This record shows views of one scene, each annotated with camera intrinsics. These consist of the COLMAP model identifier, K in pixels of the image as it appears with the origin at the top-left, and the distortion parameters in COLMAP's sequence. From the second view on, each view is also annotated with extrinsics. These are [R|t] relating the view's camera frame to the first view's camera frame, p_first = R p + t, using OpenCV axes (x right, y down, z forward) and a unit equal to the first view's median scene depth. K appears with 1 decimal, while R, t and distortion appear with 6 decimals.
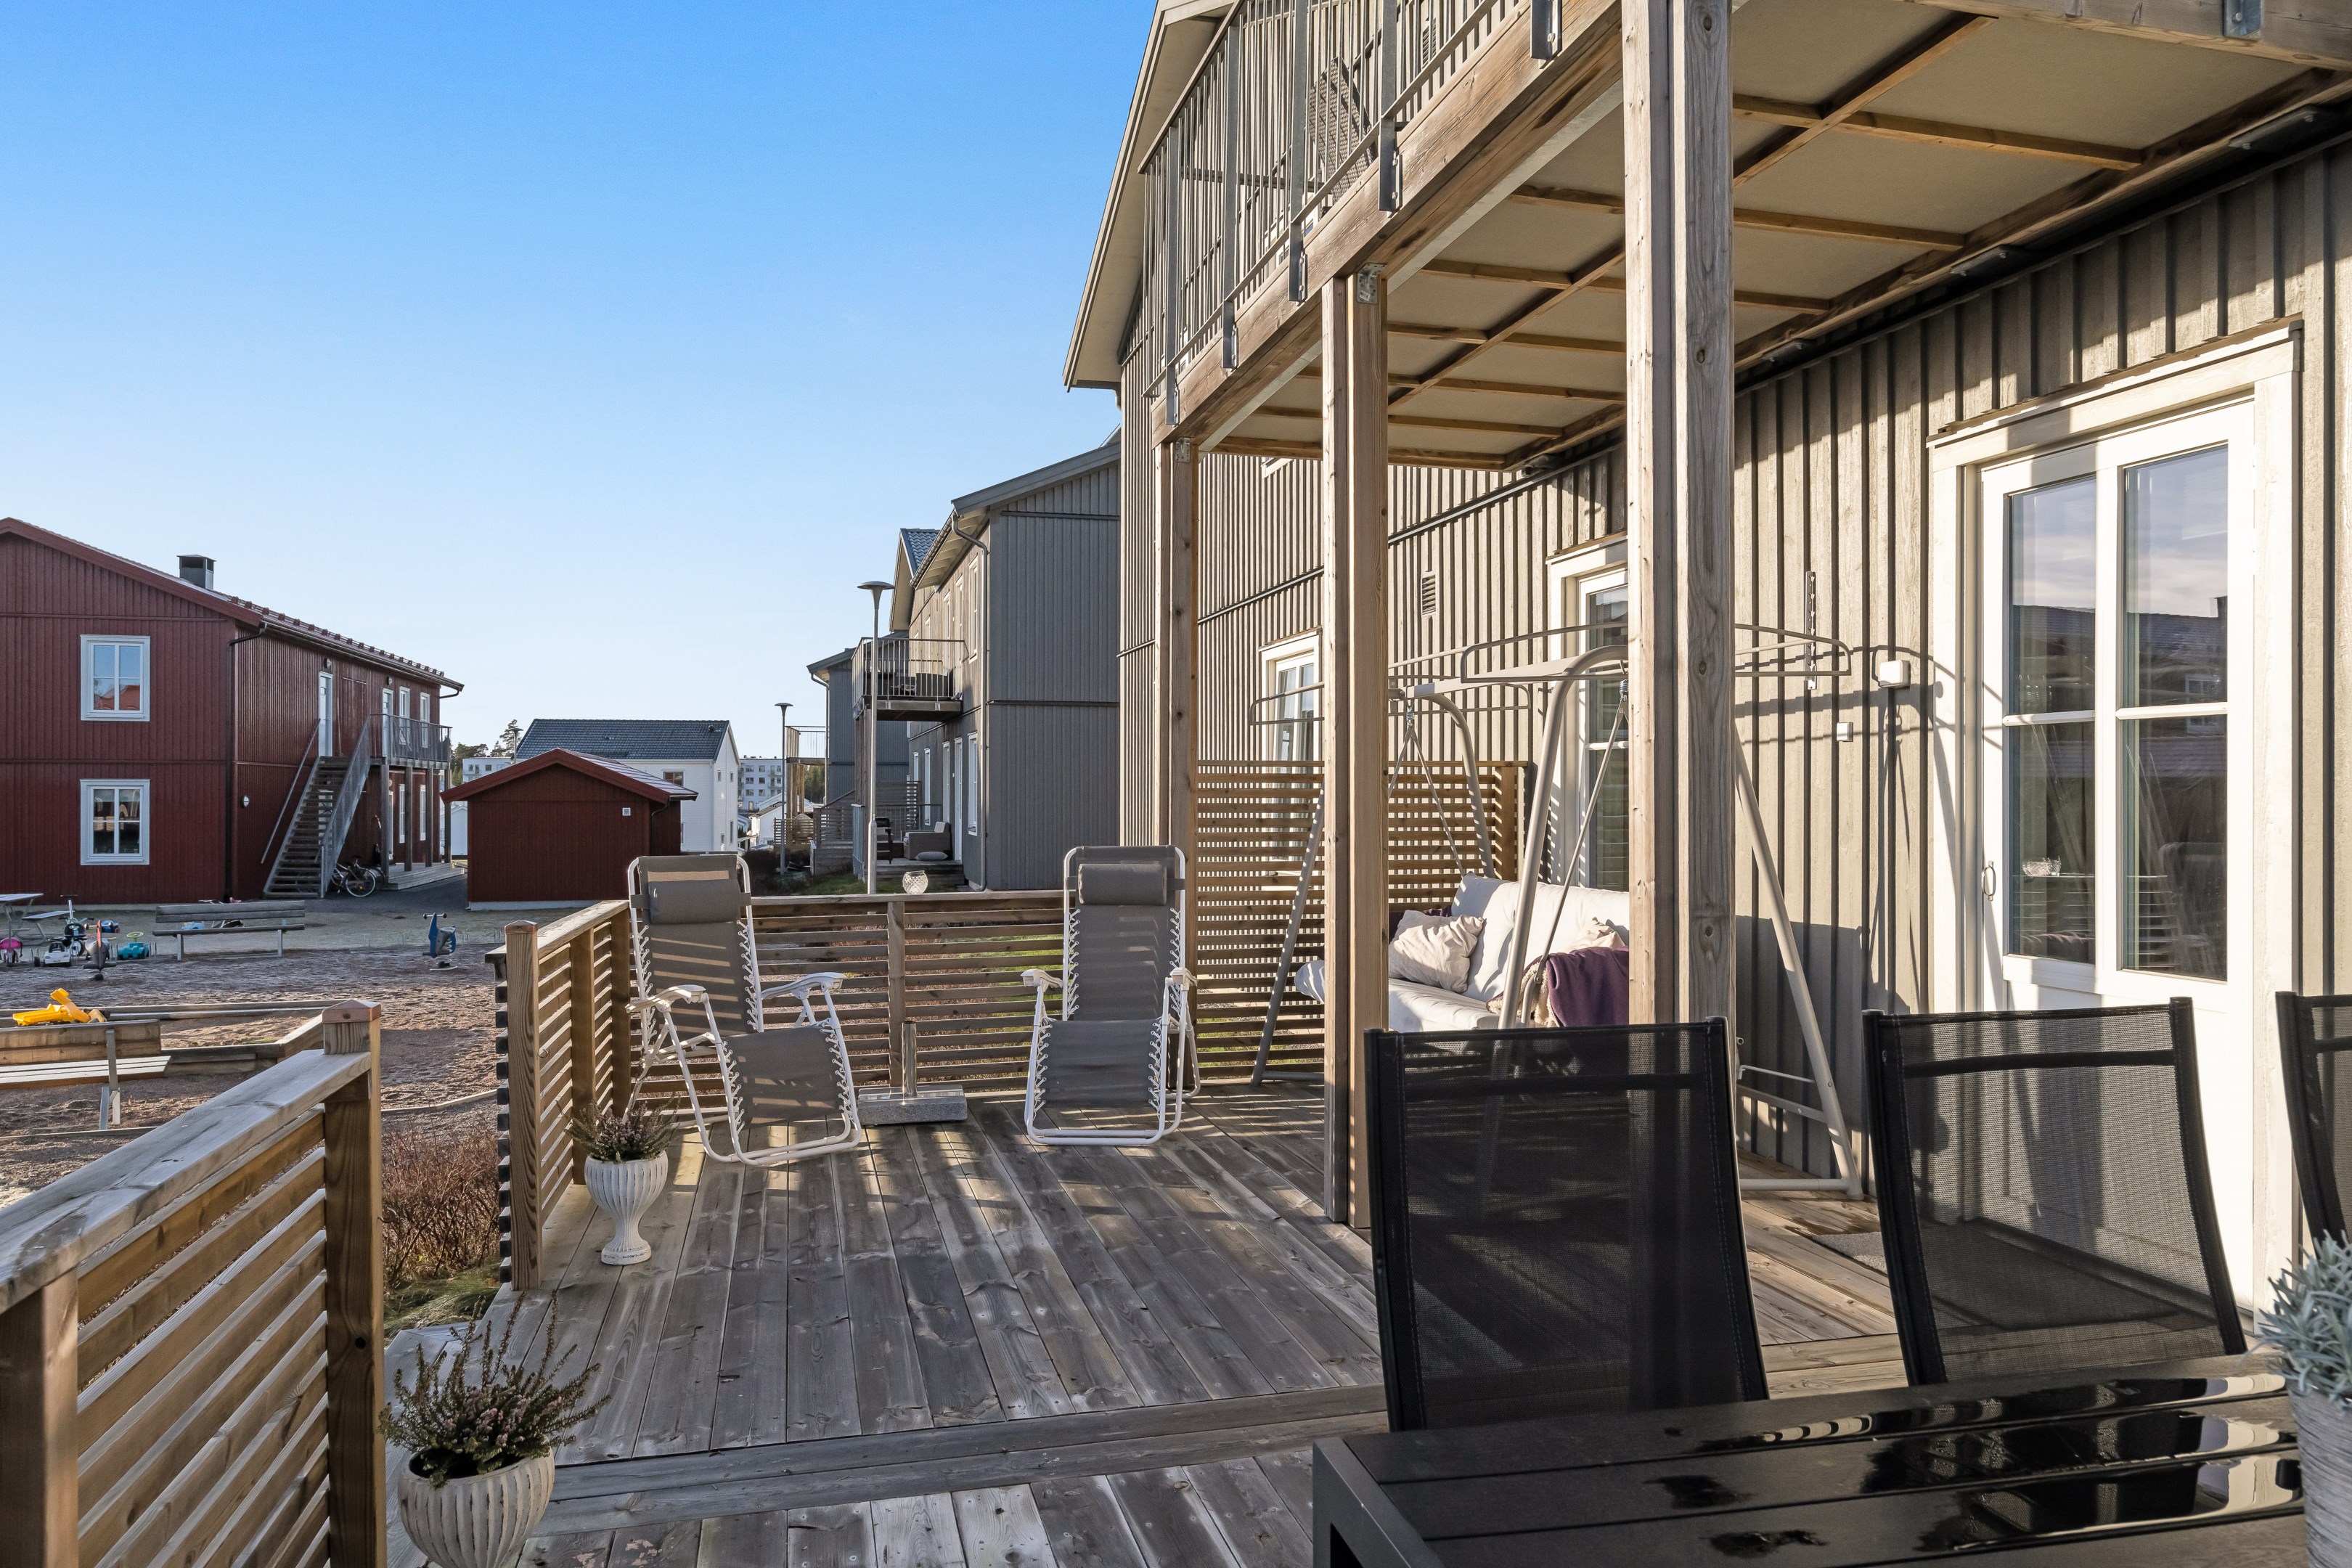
lens RADIAL K [[1606.5, 0, 1176.9], [0, 1606.5, 782.3], [0, 0, 1]] dist [-0.007957, 0.003950]
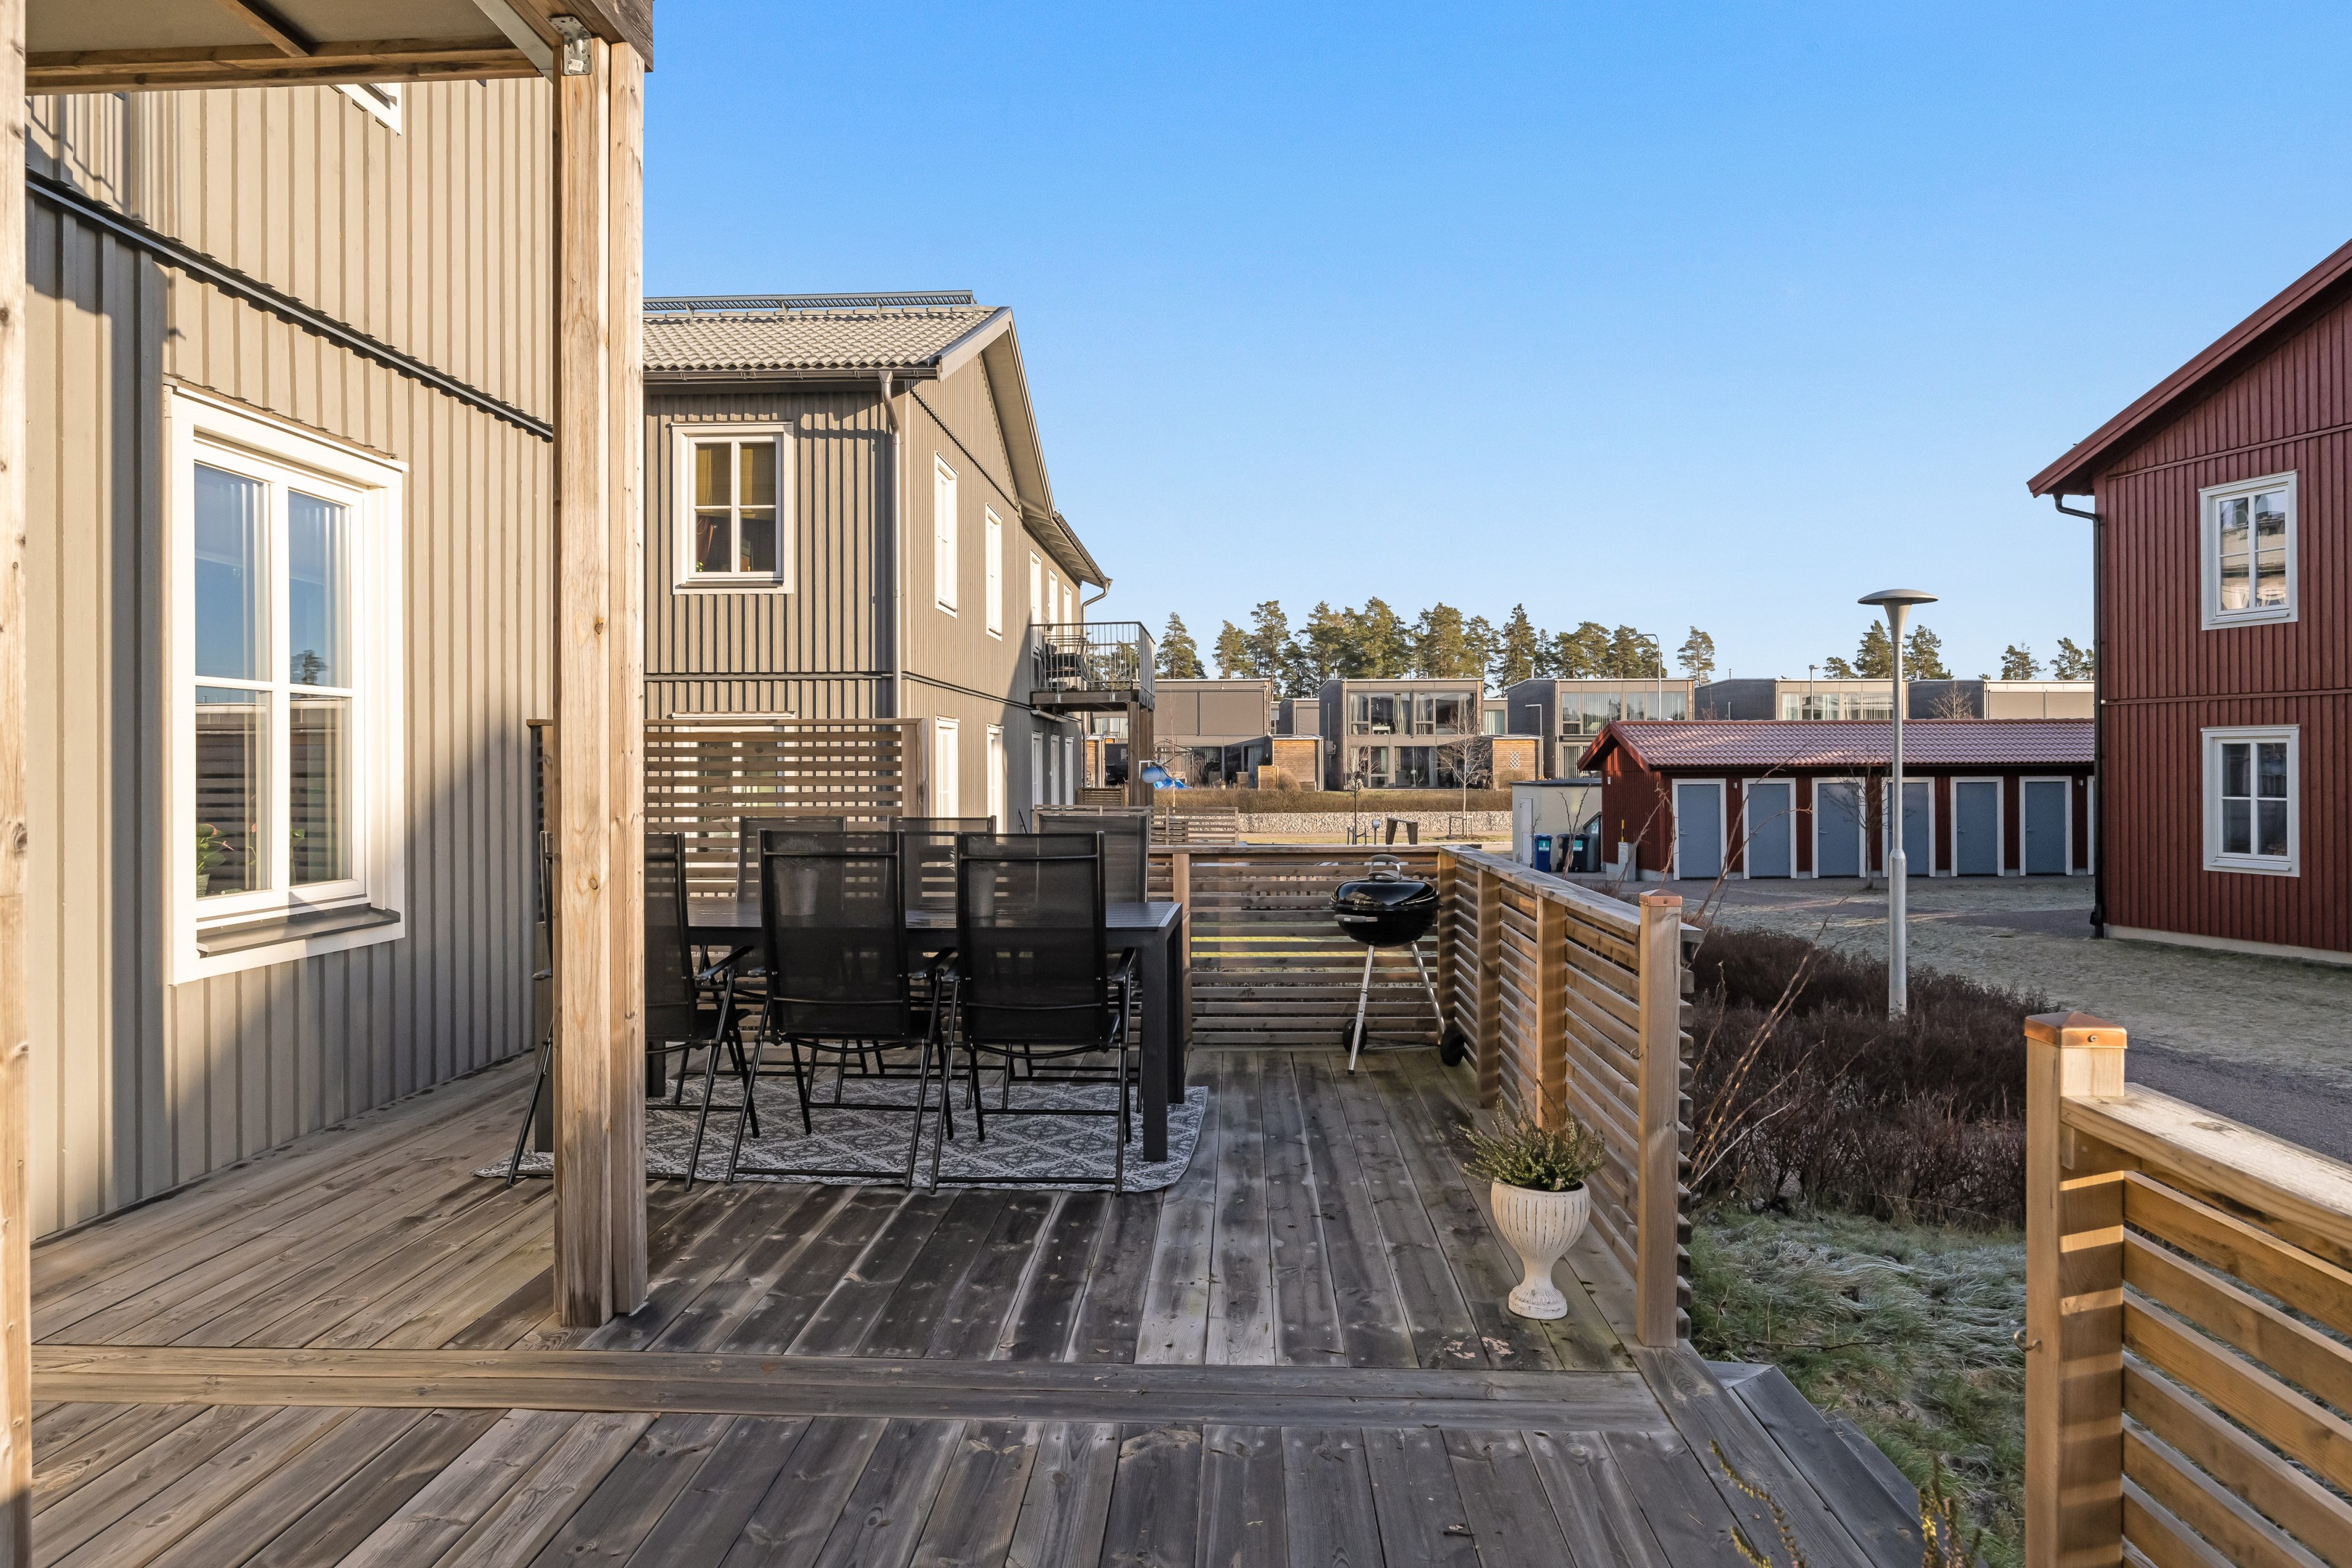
lens RADIAL K [[1606.5, 0, 1171.3], [0, 1606.5, 771.6], [0, 0, 1]] dist [-0.007957, 0.003950]
pose [[-0.959385, -0.011517, 0.281866, -0.377060], [-0.010805, 0.999933, 0.004080, 0.021272], [-0.281894, 0.000869, -0.959445, 1.824763]]
